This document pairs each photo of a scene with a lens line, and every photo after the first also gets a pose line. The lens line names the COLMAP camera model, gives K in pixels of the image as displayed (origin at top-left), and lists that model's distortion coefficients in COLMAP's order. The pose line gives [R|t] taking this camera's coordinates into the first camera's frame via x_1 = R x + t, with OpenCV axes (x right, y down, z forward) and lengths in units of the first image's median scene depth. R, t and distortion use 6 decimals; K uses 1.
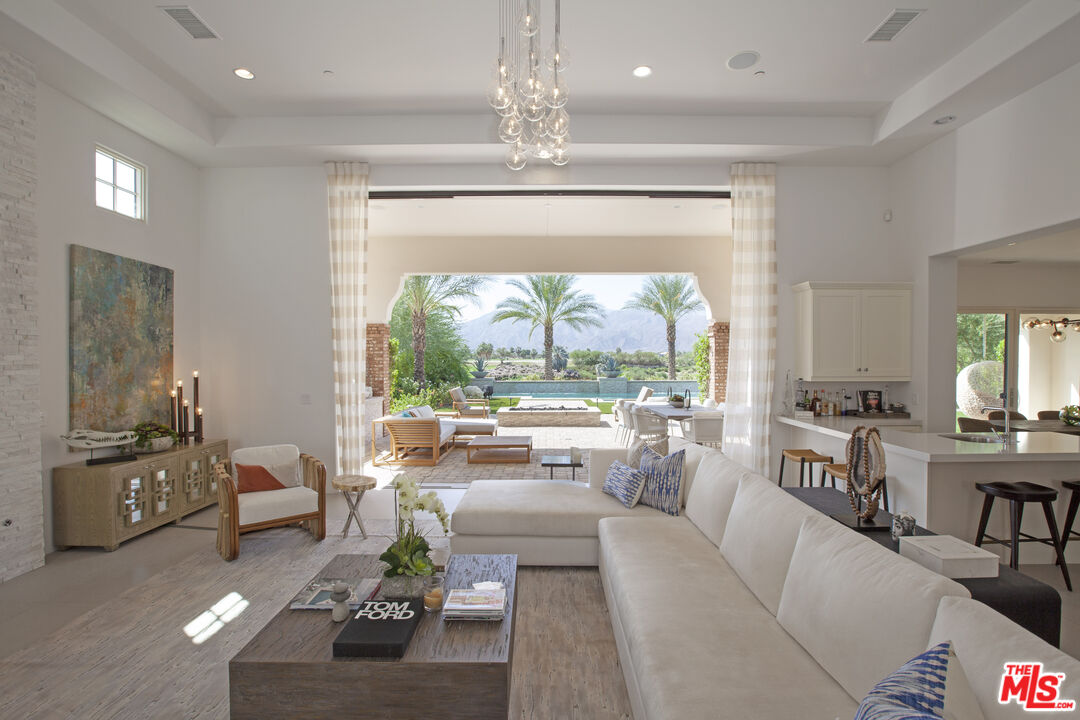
lens RADIAL K [[504.8, 0, 546.7], [0, 504.8, 363.0], [0, 0, 1]] dist [-0.054984, 0.021967]
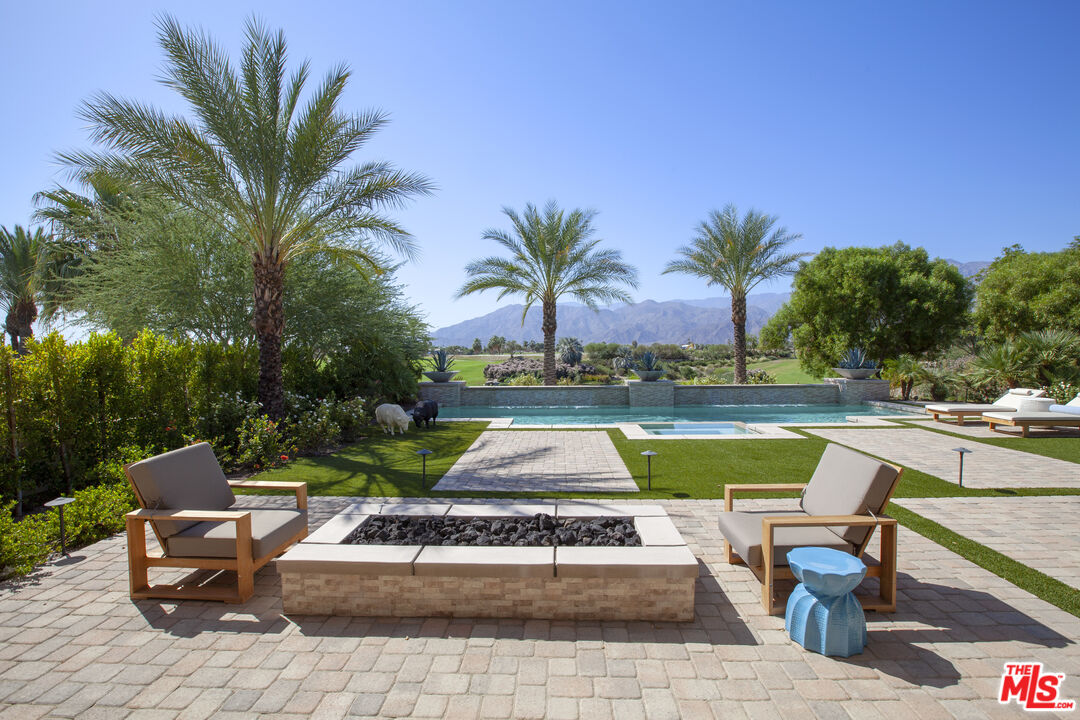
lens RADIAL K [[504.8, 0, 546.7], [0, 504.8, 363.0], [0, 0, 1]] dist [-0.054984, 0.021967]
pose [[0.999528, -0.005062, -0.030311, 0.090273], [0.005434, 0.999911, 0.012200, -0.006955], [0.030247, -0.012359, 0.999466, 1.603745]]
